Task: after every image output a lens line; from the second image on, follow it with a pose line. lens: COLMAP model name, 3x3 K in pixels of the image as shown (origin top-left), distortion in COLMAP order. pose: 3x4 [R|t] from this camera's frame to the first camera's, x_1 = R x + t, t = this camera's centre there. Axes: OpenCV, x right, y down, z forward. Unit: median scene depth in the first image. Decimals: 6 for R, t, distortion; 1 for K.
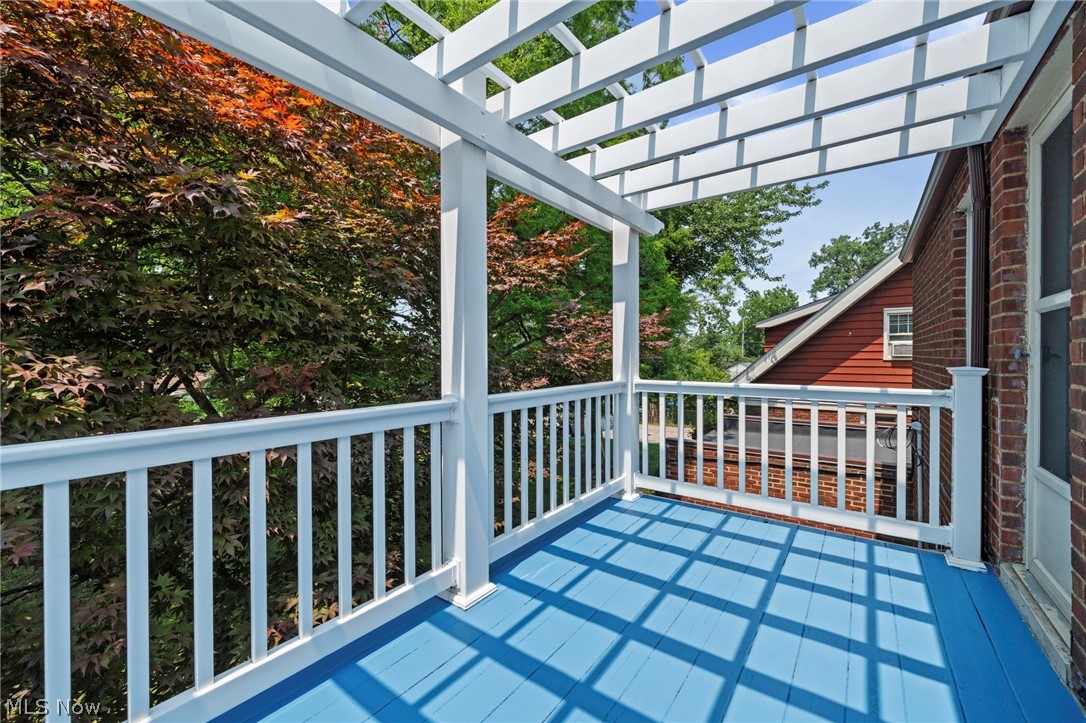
lens RADIAL K [[440.5, 0, 544.7], [0, 440.5, 353.5], [0, 0, 1]] dist [-0.001214, -0.000060]
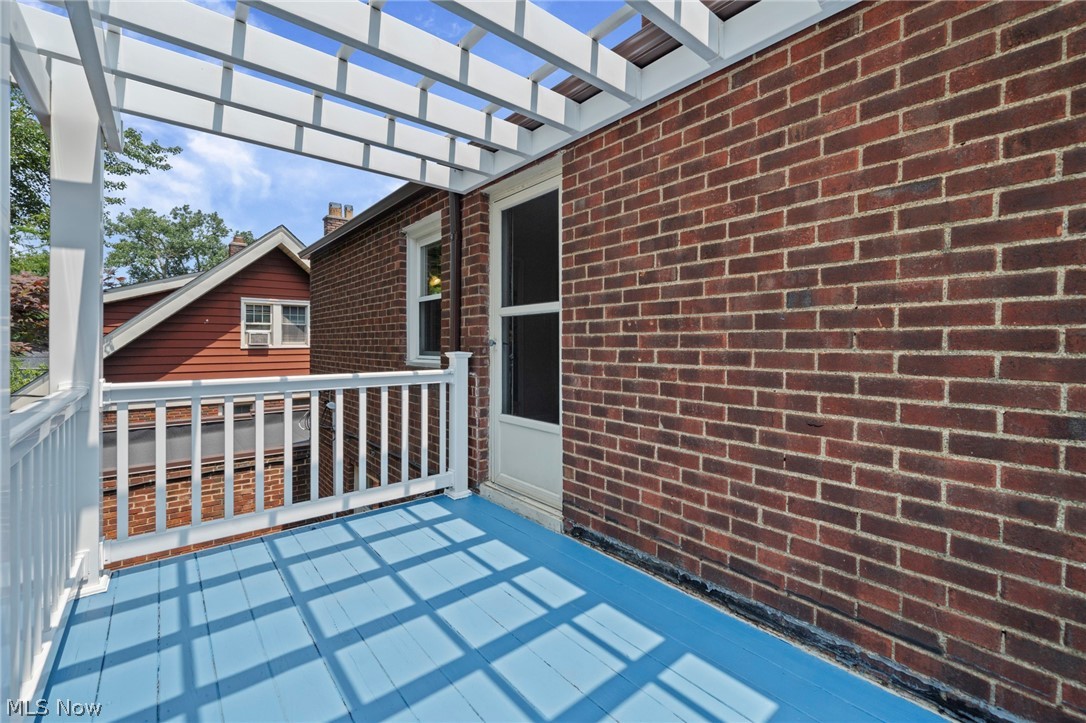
lens RADIAL K [[452.7, 0, 542.0], [0, 452.7, 339.9], [0, 0, 1]] dist [-0.000924, -0.000198]
pose [[0.242515, 0.006856, 0.970124, -0.244088], [-0.002341, 0.999976, -0.006482, 0.001113], [-0.970145, -0.000699, 0.242525, 0.275633]]
